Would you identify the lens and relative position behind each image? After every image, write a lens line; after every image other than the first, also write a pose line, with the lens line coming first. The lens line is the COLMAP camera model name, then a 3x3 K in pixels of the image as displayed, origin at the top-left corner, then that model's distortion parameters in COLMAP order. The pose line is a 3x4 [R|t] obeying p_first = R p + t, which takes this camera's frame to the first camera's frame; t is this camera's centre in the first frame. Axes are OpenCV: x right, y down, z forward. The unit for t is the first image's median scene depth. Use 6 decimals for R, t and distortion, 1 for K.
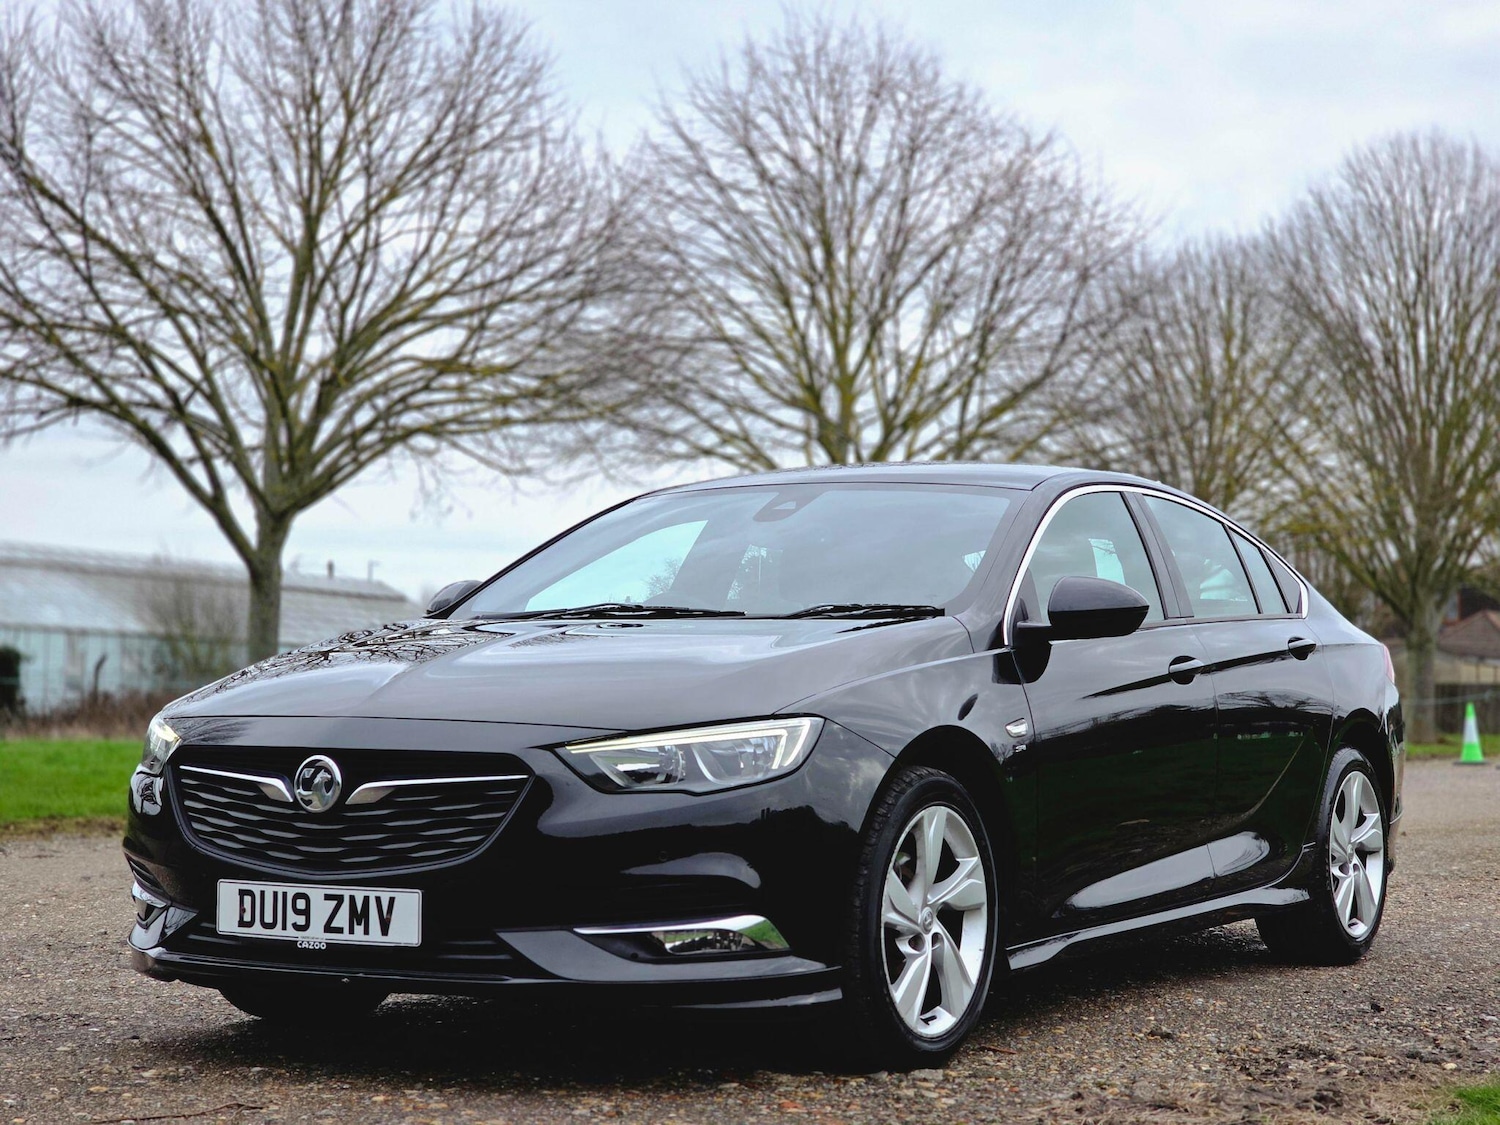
lens RADIAL K [[2918.5, 0, 743.9], [0, 2918.5, 566.7], [0, 0, 1]] dist [0.056092, 0.000000]
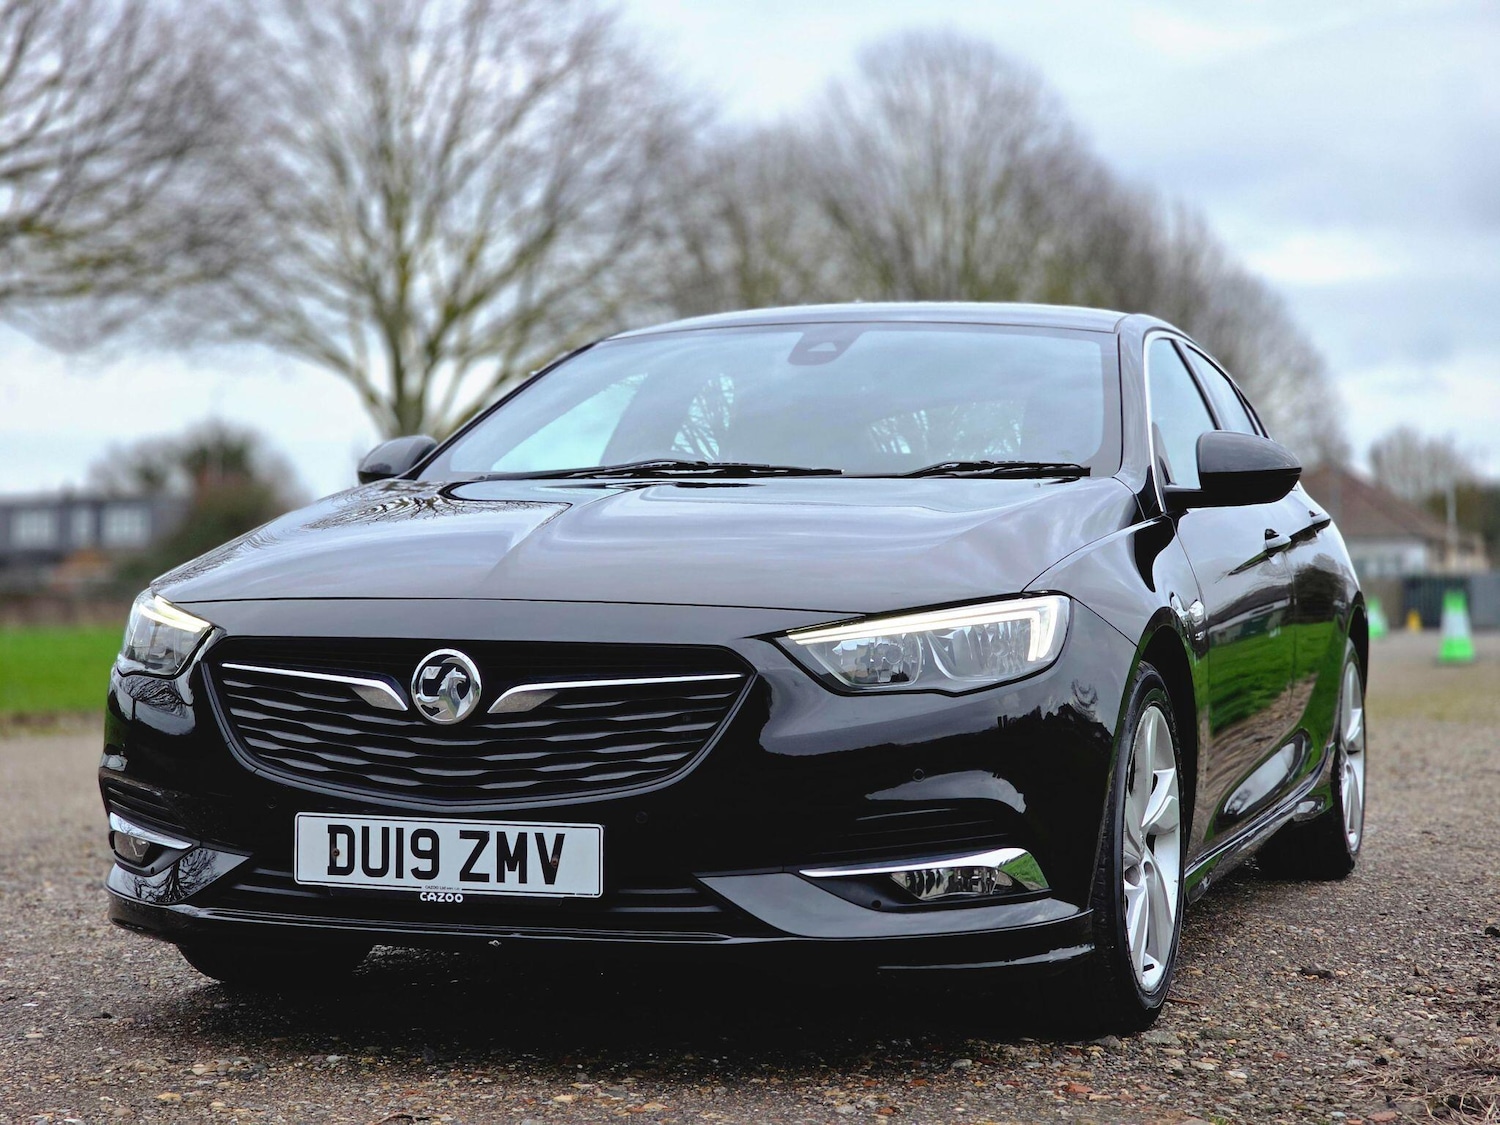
lens RADIAL K [[2918.5, 0, 758.6], [0, 2918.5, 570.4], [0, 0, 1]] dist [0.056092, 0.000000]
pose [[0.984781, -0.002342, 0.173782, -0.198065], [-0.004482, 0.999234, 0.038863, 0.014149], [-0.173740, -0.039050, 0.984017, 0.238540]]
